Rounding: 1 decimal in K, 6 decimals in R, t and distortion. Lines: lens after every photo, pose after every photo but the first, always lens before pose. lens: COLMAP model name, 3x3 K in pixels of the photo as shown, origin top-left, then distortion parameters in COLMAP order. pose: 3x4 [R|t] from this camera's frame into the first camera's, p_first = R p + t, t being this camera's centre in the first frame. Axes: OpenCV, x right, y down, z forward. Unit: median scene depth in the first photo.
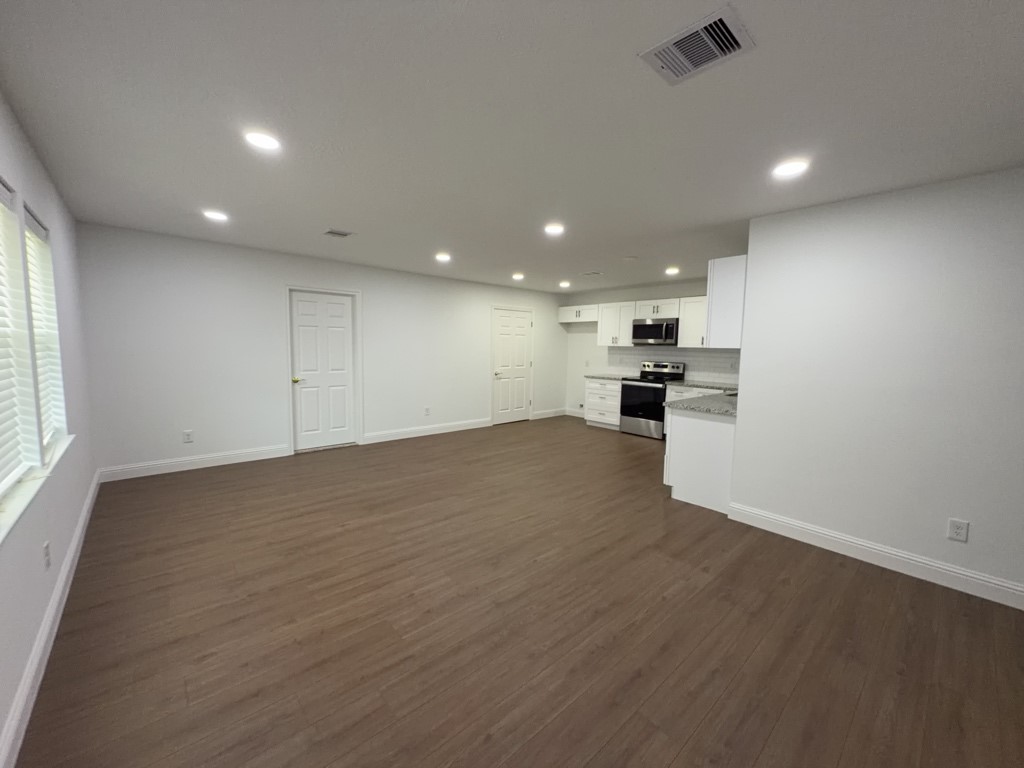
lens RADIAL K [[409.7, 0, 512.0], [0, 409.7, 384.0], [0, 0, 1]] dist [0.002212, -0.000504]
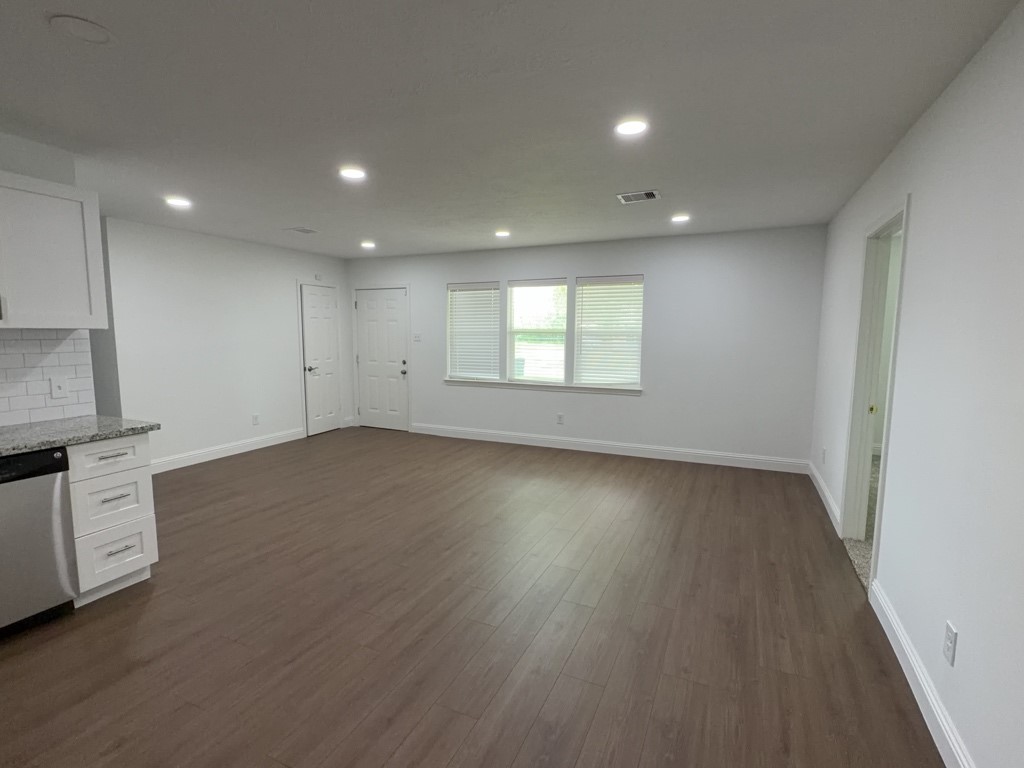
lens RADIAL K [[493.5, 0, 512.0], [0, 493.5, 384.0], [0, 0, 1]] dist [0.000728, -0.000285]
pose [[-0.915359, 0.019448, -0.402169, 0.111286], [-0.060688, 0.980757, 0.185559, -0.102708], [0.398039, 0.194260, -0.896565, 1.080125]]
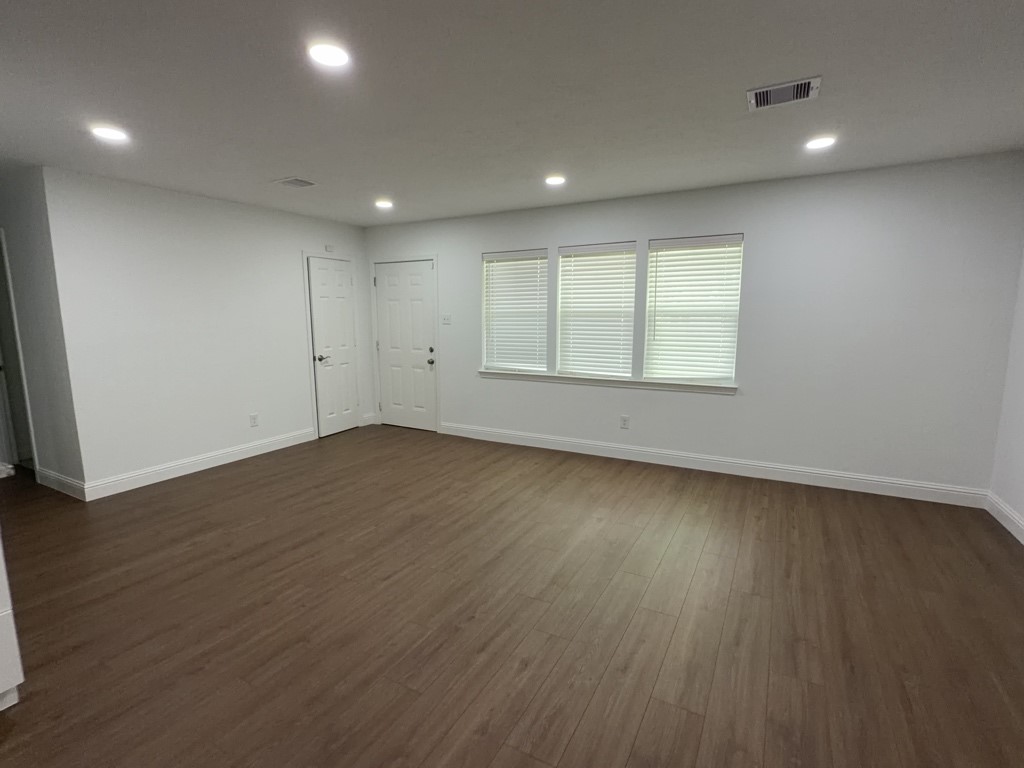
lens RADIAL K [[493.5, 0, 512.0], [0, 493.5, 384.0], [0, 0, 1]] dist [0.000728, -0.000285]
pose [[-0.942193, 0.031811, -0.333558, 0.056884], [-0.047043, 0.973065, 0.225679, -0.084514], [0.331753, 0.228325, -0.915318, 0.900098]]
